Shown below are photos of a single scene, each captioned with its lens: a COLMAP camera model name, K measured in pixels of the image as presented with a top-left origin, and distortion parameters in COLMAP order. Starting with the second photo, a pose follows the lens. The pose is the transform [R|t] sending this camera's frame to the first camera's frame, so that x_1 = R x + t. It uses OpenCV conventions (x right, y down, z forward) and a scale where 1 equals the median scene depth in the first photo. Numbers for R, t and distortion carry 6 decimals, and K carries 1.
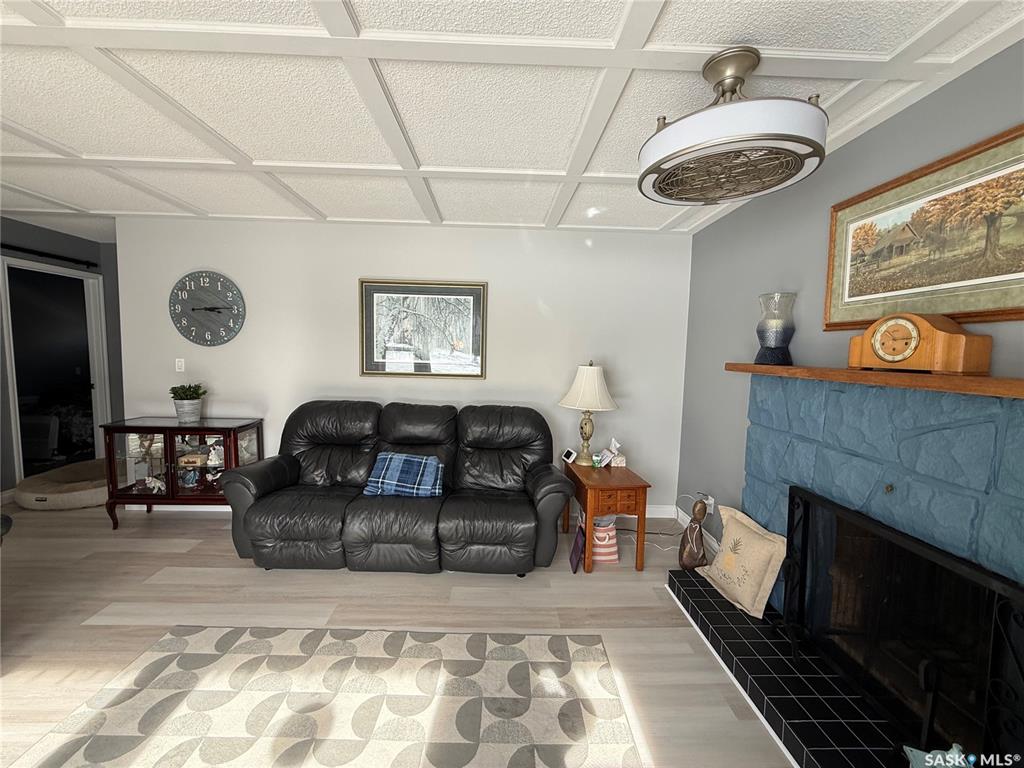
lens RADIAL K [[407.2, 0, 506.8], [0, 407.2, 384.7], [0, 0, 1]] dist [0.000404, -0.000073]
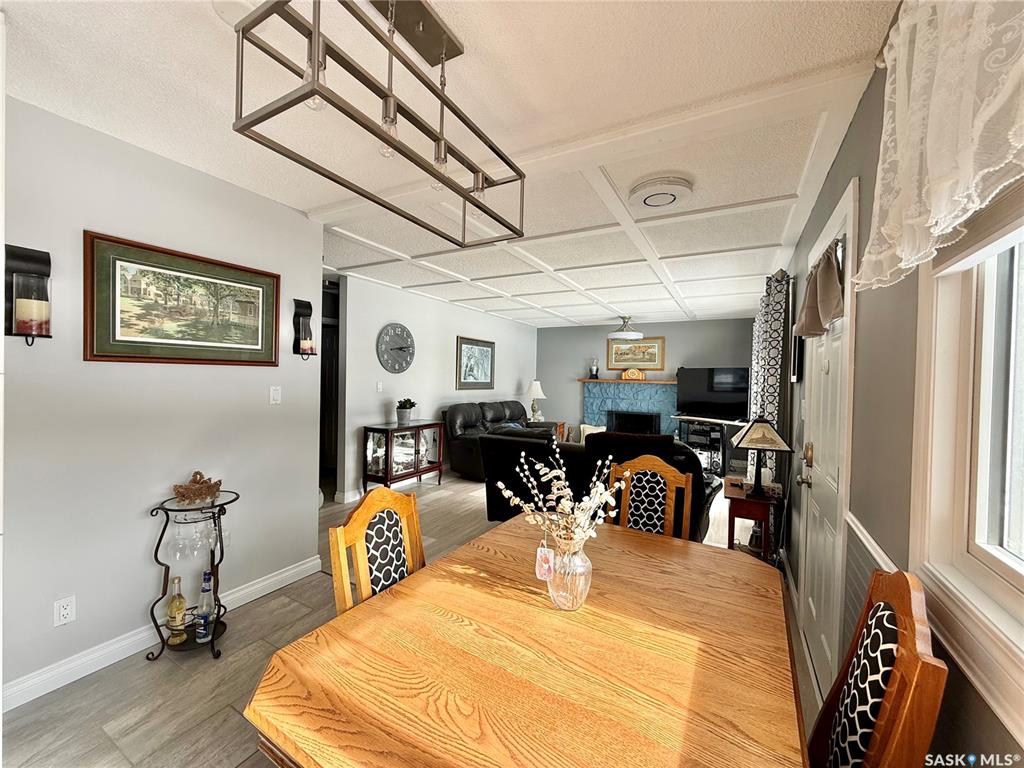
lens RADIAL K [[407.2, 0, 509.8], [0, 407.2, 383.0], [0, 0, 1]] dist [0.000404, -0.000073]
pose [[0.506388, -0.024826, 0.861948, -1.879642], [0.063934, 0.997915, -0.008818, -0.022569], [-0.859933, 0.059573, 0.506919, -0.098819]]
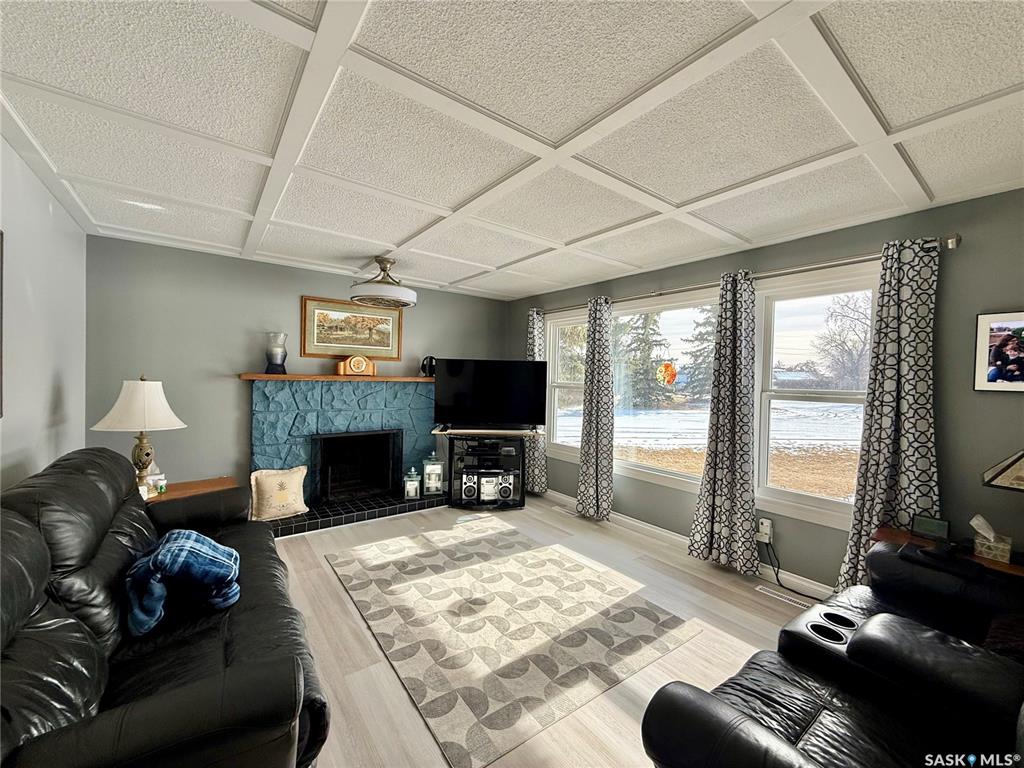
lens RADIAL K [[407.2, 0, 507.8], [0, 407.2, 384.4], [0, 0, 1]] dist [0.000404, -0.000073]
pose [[-0.578581, -0.051527, 0.813996, -0.896689], [0.032906, 0.995715, 0.086419, -0.084603], [-0.814961, 0.076786, -0.574406, 0.827858]]
